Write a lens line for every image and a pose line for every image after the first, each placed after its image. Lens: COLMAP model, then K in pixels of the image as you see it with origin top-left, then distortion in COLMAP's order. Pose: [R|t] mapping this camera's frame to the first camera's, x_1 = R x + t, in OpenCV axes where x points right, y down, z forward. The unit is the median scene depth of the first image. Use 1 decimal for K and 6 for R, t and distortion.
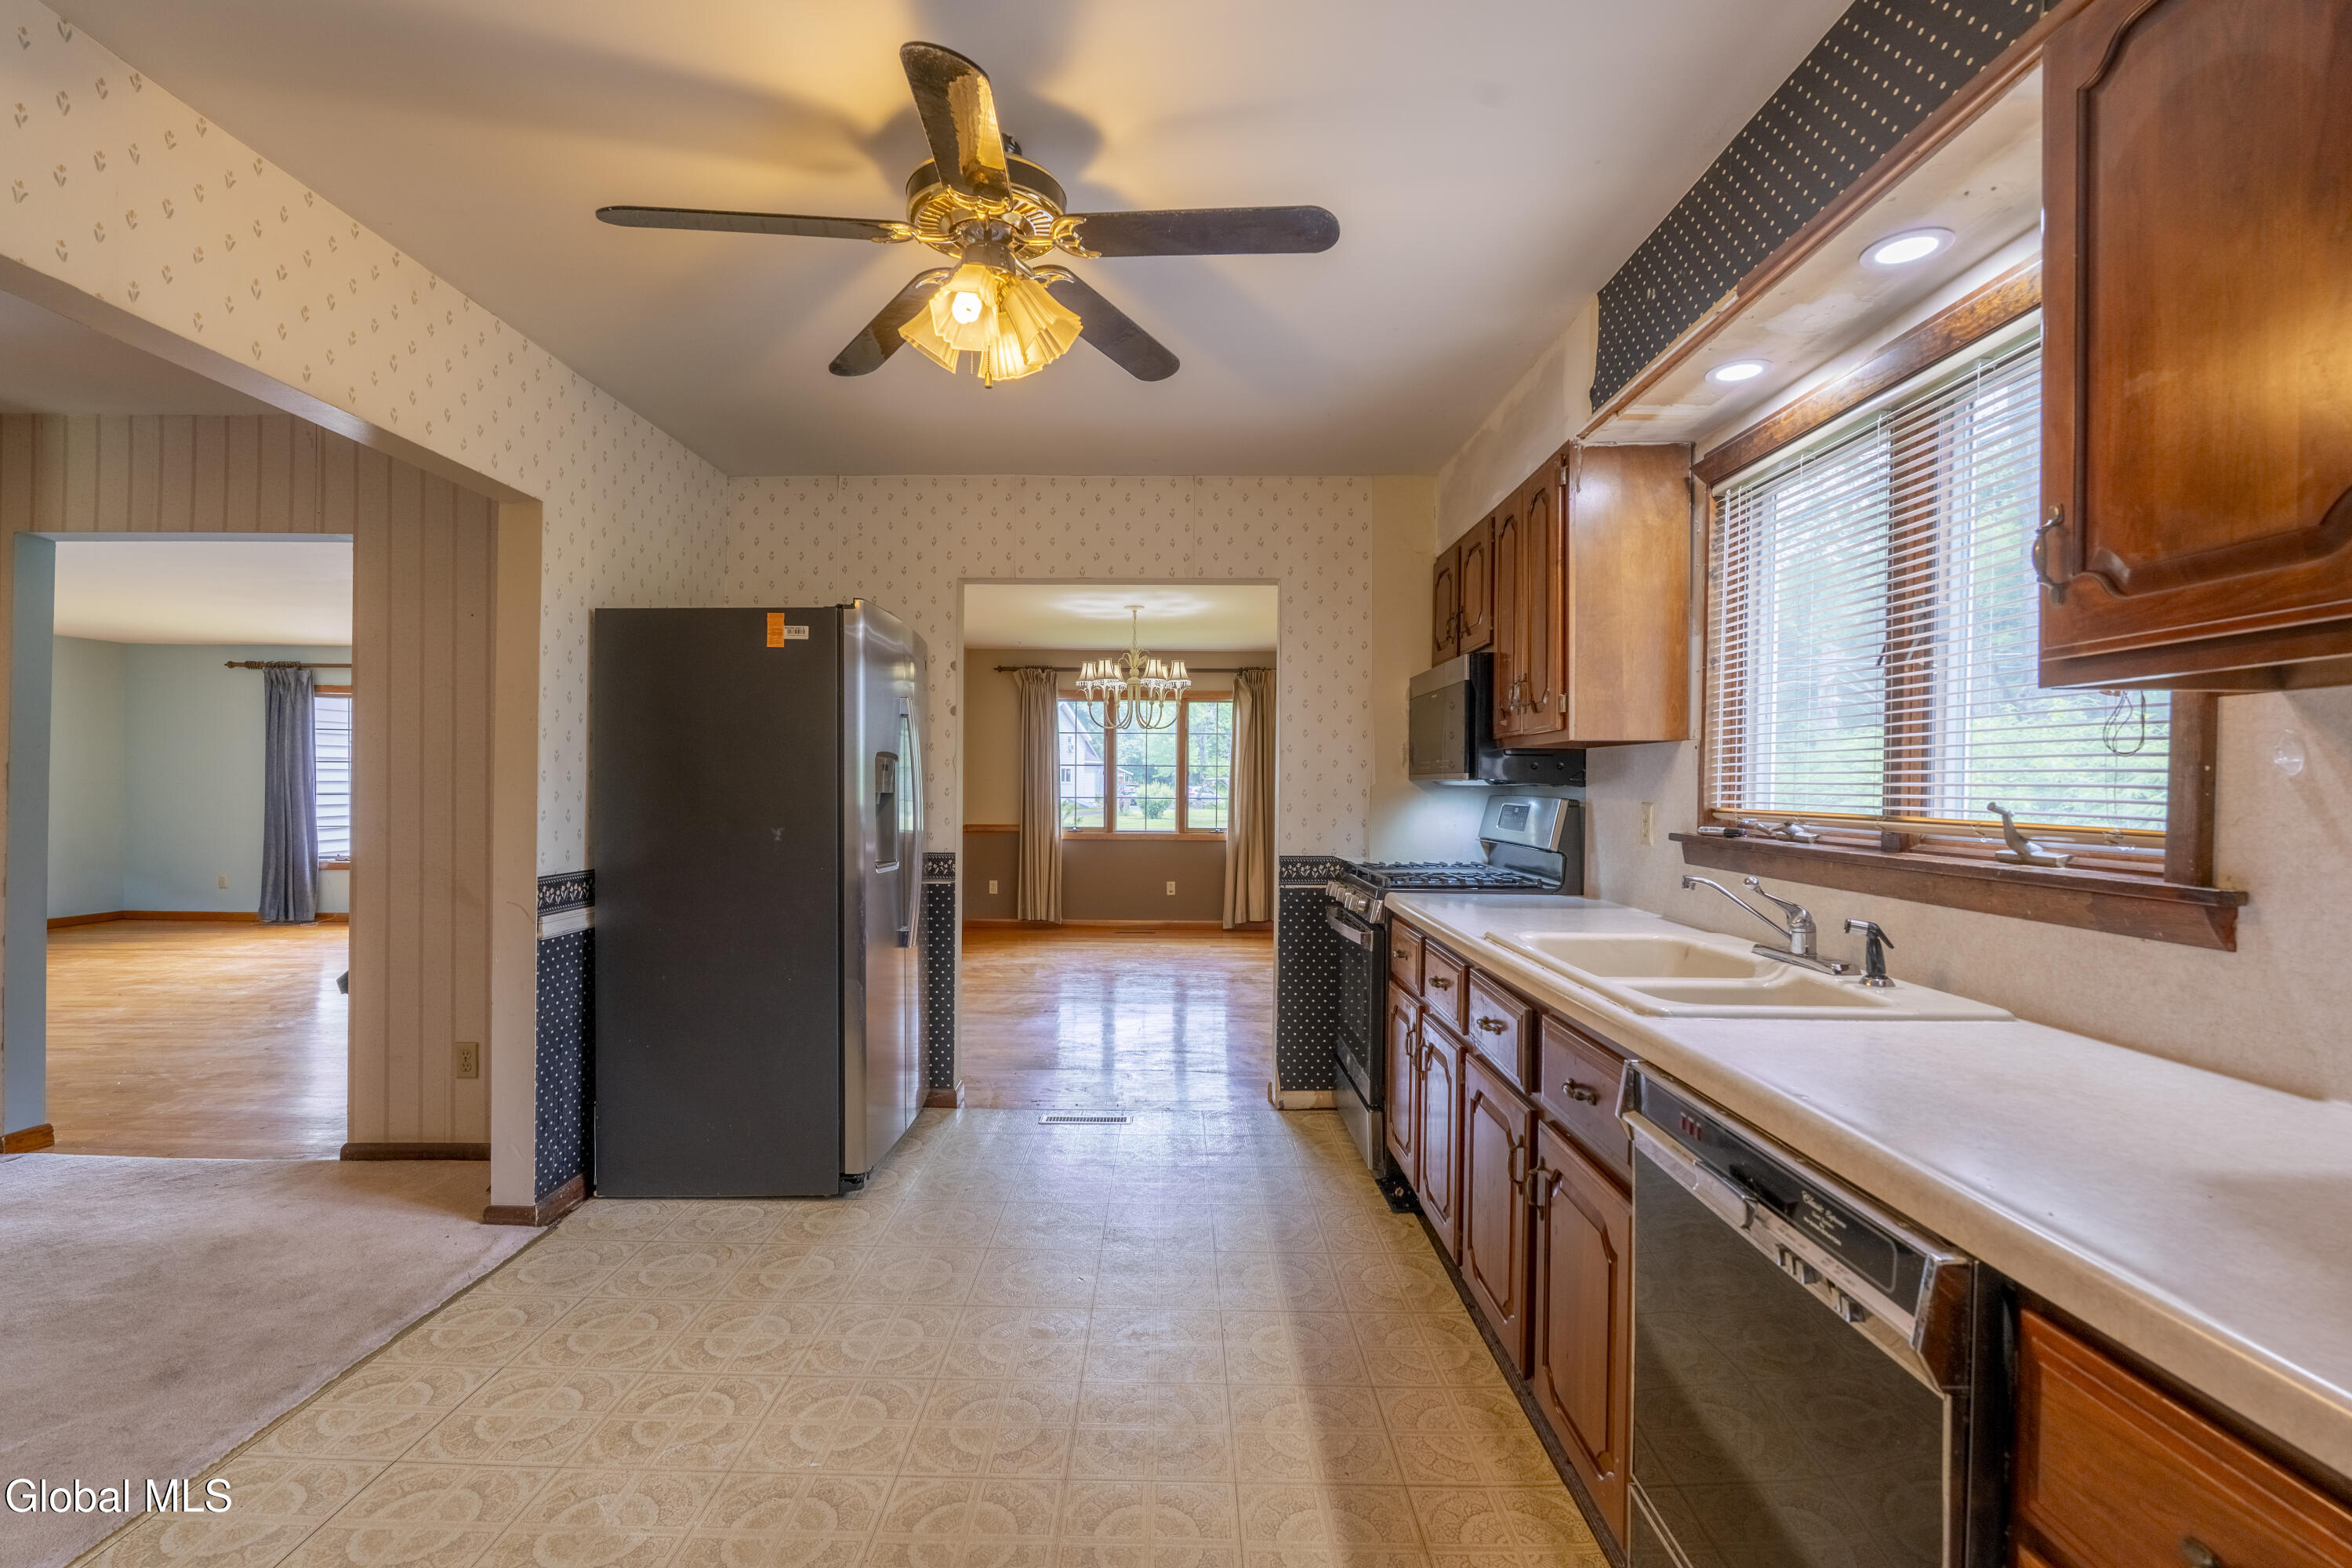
lens RADIAL K [[1041.8, 0, 1146.1], [0, 1041.8, 787.9], [0, 0, 1]] dist [-0.001842, 0.000250]
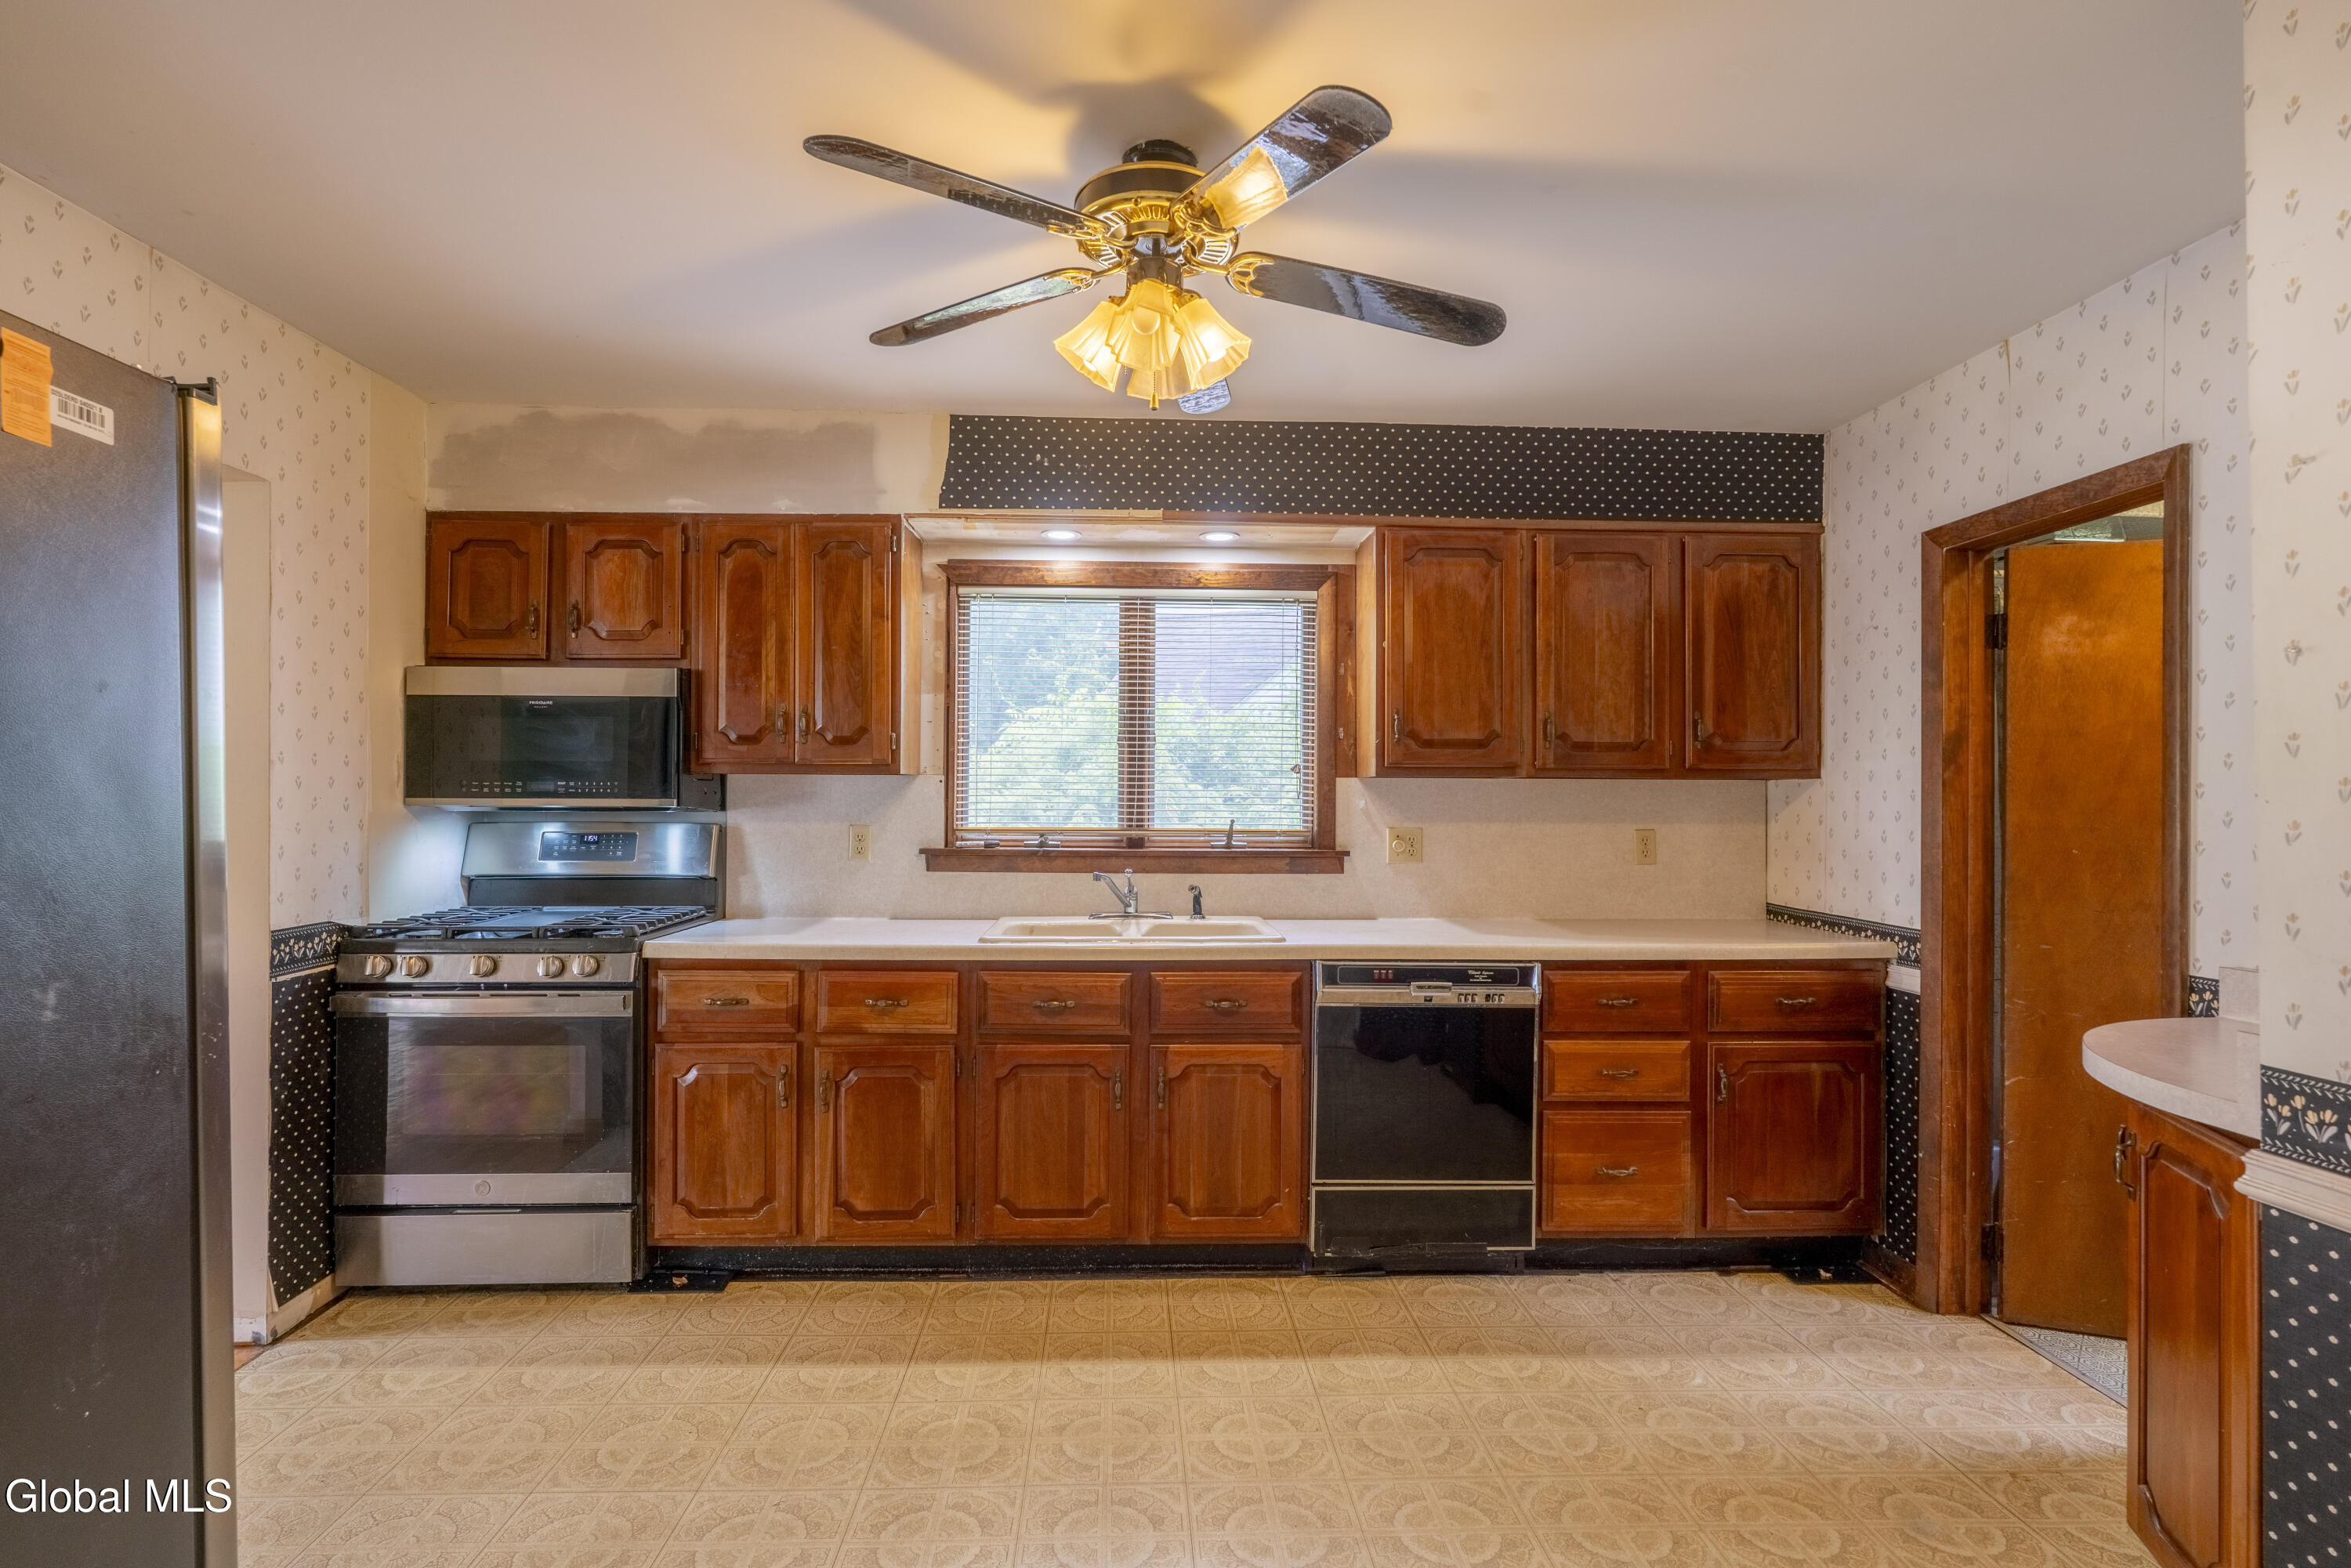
lens RADIAL K [[1107.5, 0, 1181.2], [0, 1107.5, 784.0], [0, 0, 1]] dist [0.001043, 0.000124]
pose [[-0.064714, 0.004994, 0.997891, -0.676730], [0.000522, 0.999988, -0.004971, -0.022004], [-0.997904, 0.000199, -0.064715, 0.607653]]
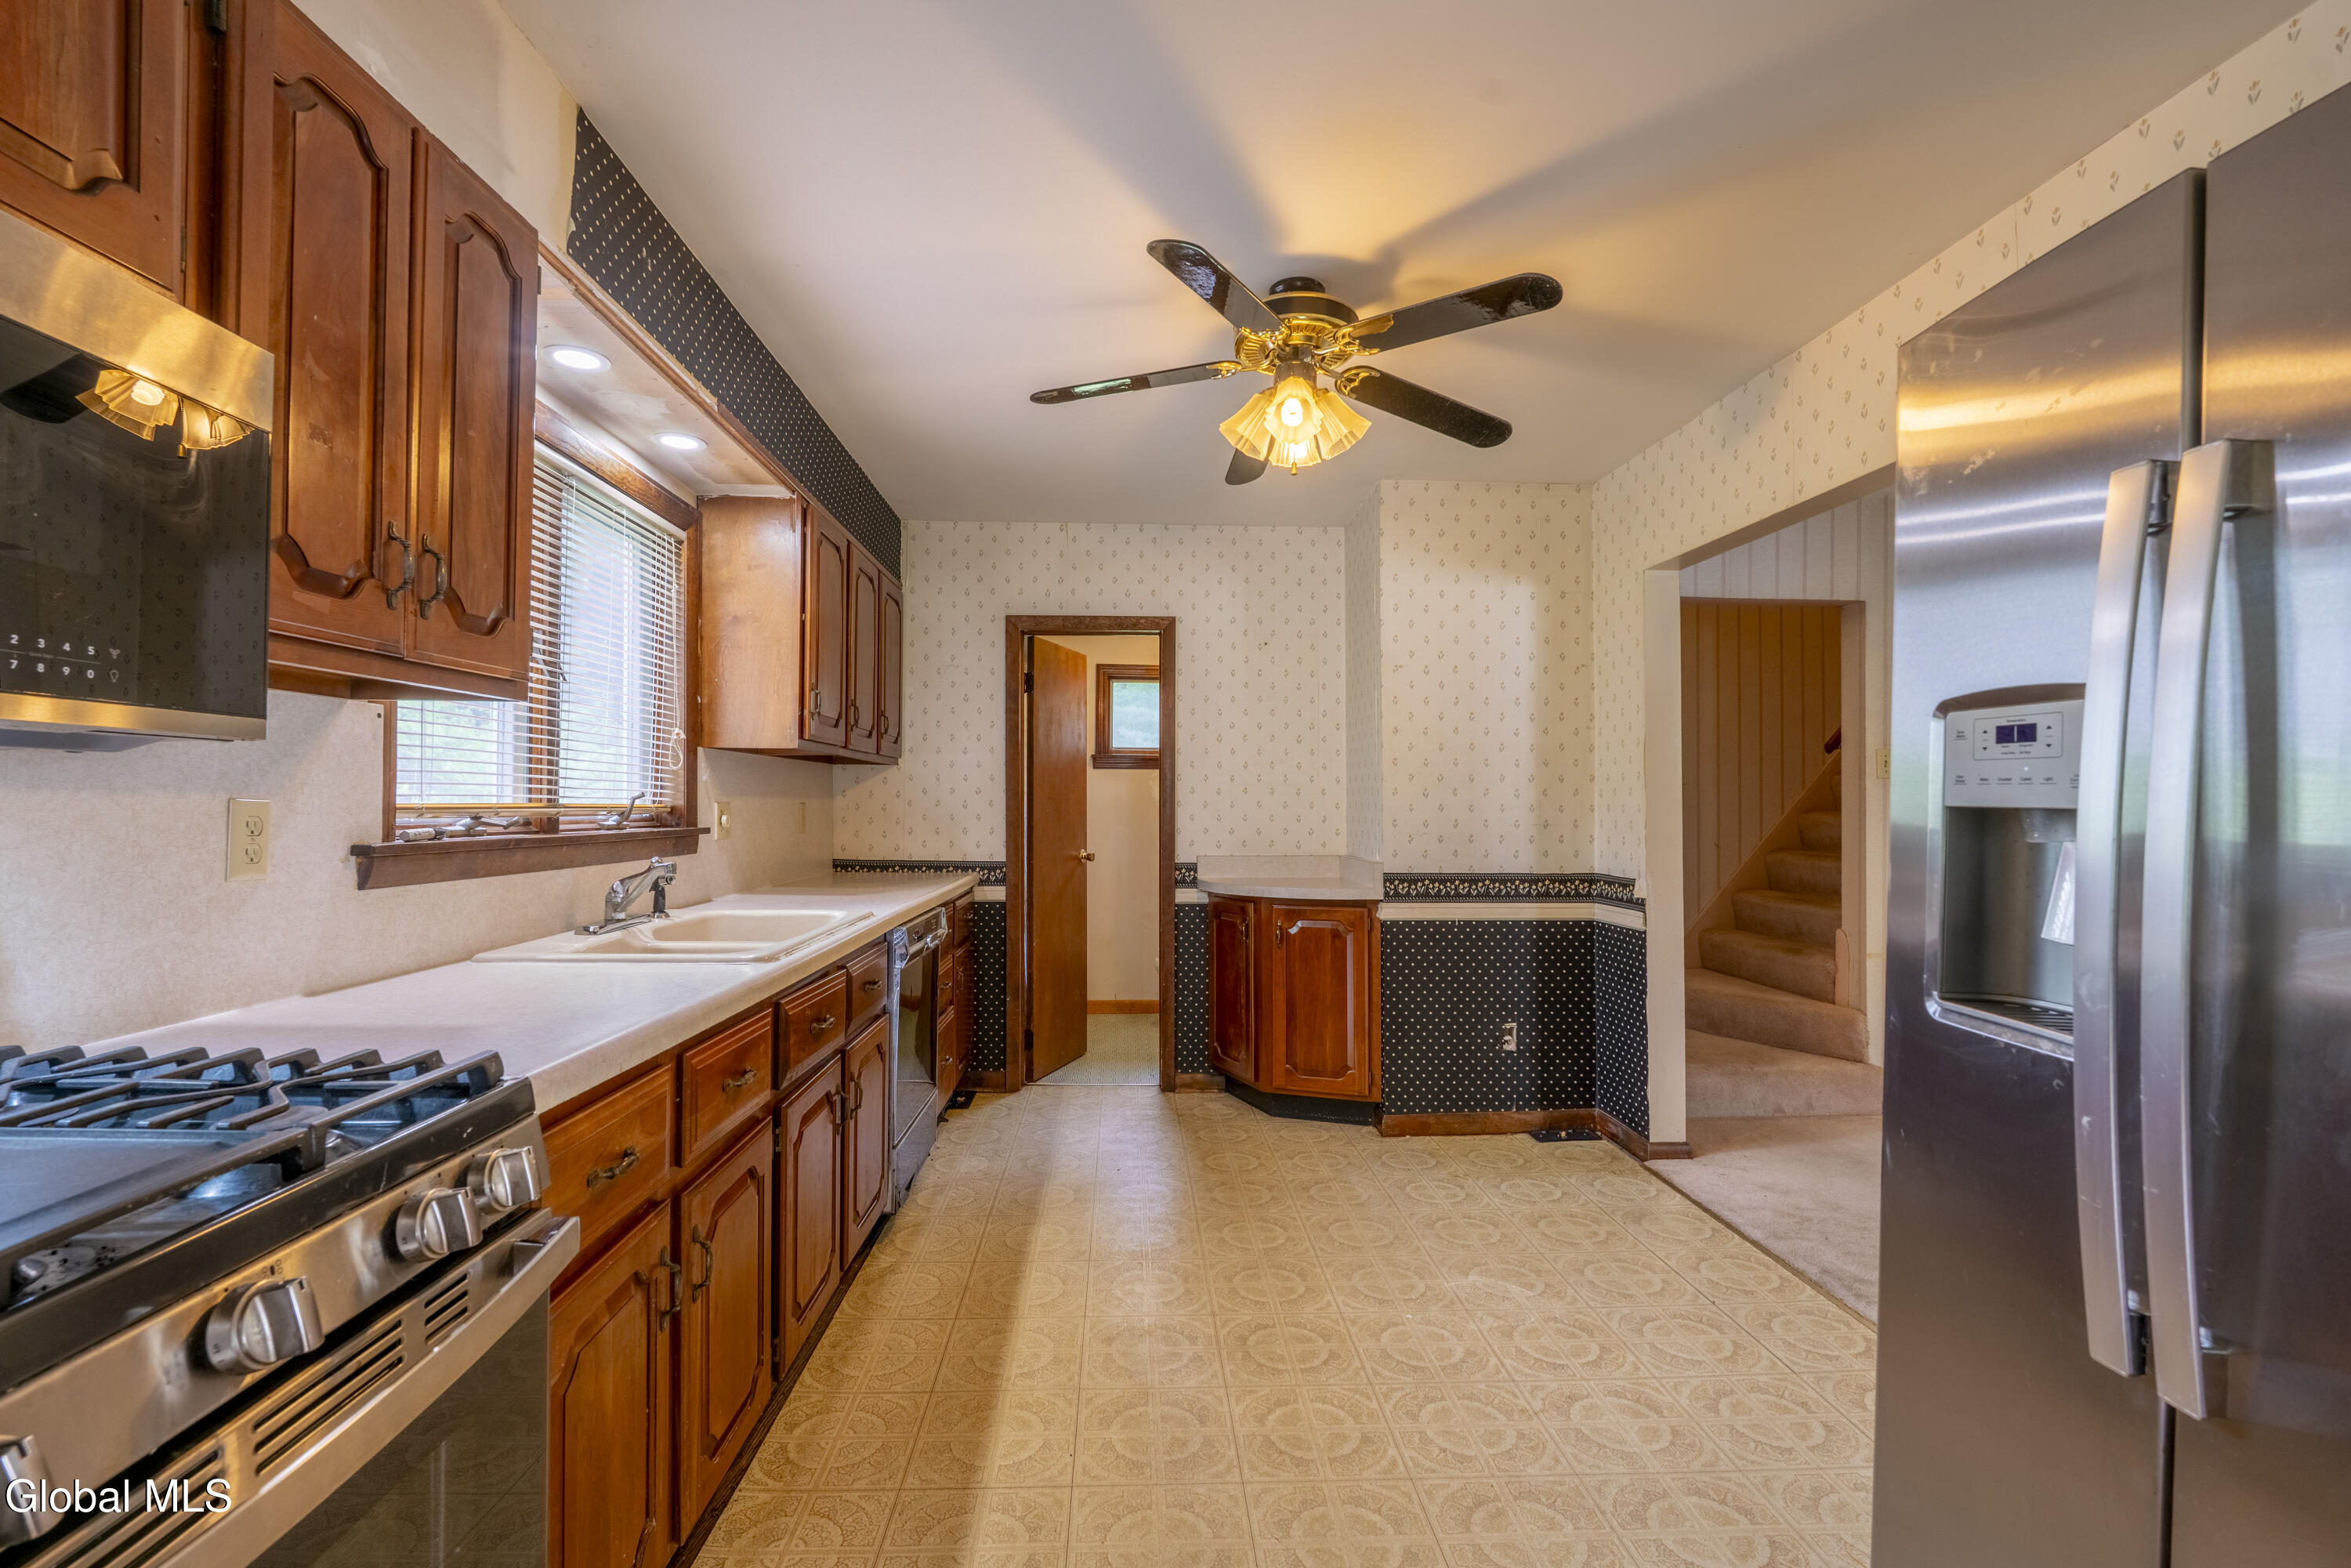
lens RADIAL K [[1041.3, 0, 1145.6], [0, 1041.3, 787.9], [0, 0, 1]] dist [-0.001842, 0.000250]
pose [[-0.998889, -0.016175, -0.044269, 0.044002], [-0.015794, 0.999835, -0.008933, 0.004891], [0.044406, -0.008224, -0.998980, 1.309433]]
